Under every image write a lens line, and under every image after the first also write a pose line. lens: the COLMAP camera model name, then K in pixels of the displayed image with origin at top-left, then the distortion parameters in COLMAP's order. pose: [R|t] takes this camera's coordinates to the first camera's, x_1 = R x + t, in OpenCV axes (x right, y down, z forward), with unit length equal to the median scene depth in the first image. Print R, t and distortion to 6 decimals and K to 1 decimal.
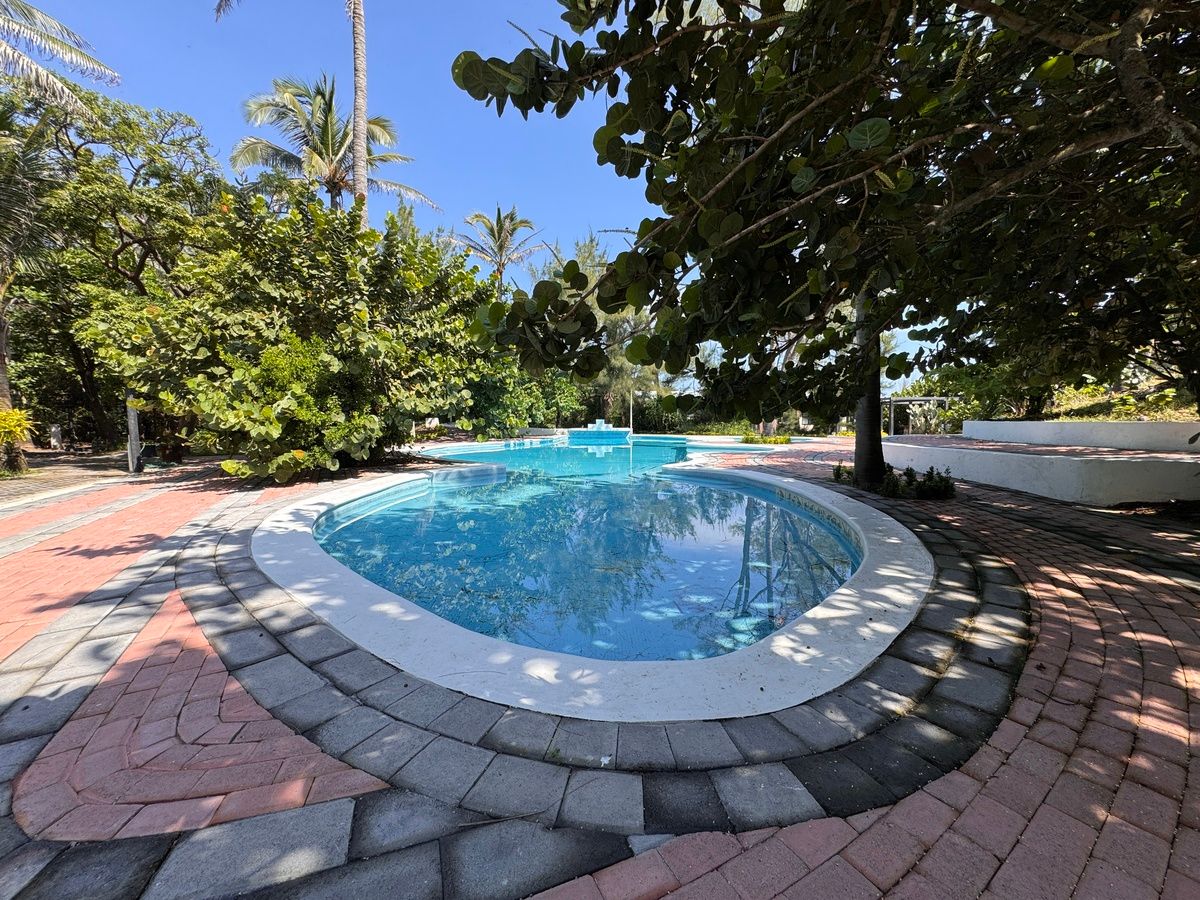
lens RADIAL K [[481.0, 0, 599.1], [0, 481.0, 446.3], [0, 0, 1]] dist [0.001338, 0.000052]
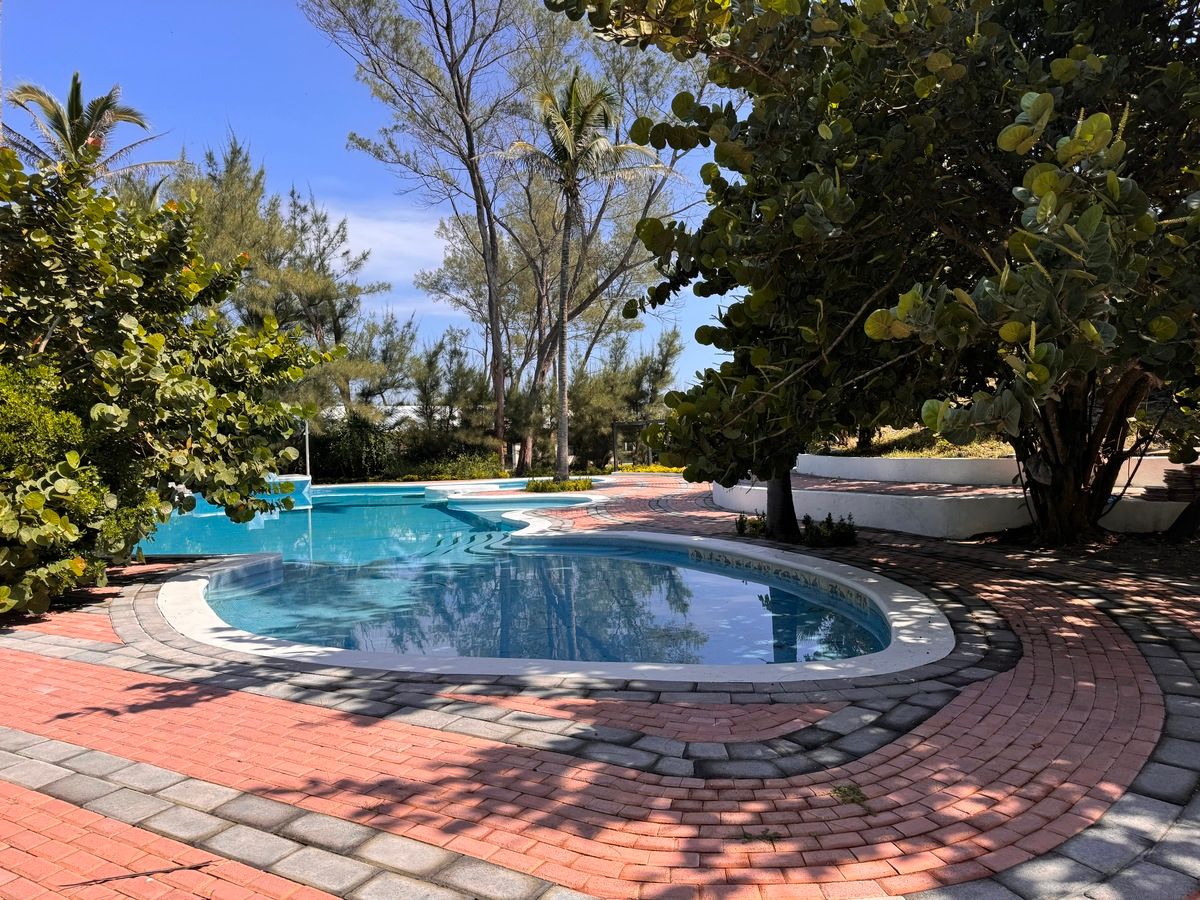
lens RADIAL K [[846.1, 0, 600.0], [0, 846.1, 450.0], [0, 0, 1]] dist [0.057618, -0.064693]
pose [[0.875142, -0.035292, 0.482578, -0.562119], [0.058710, 0.997713, -0.033503, -0.056768], [-0.480292, 0.057651, 0.875212, -0.316741]]
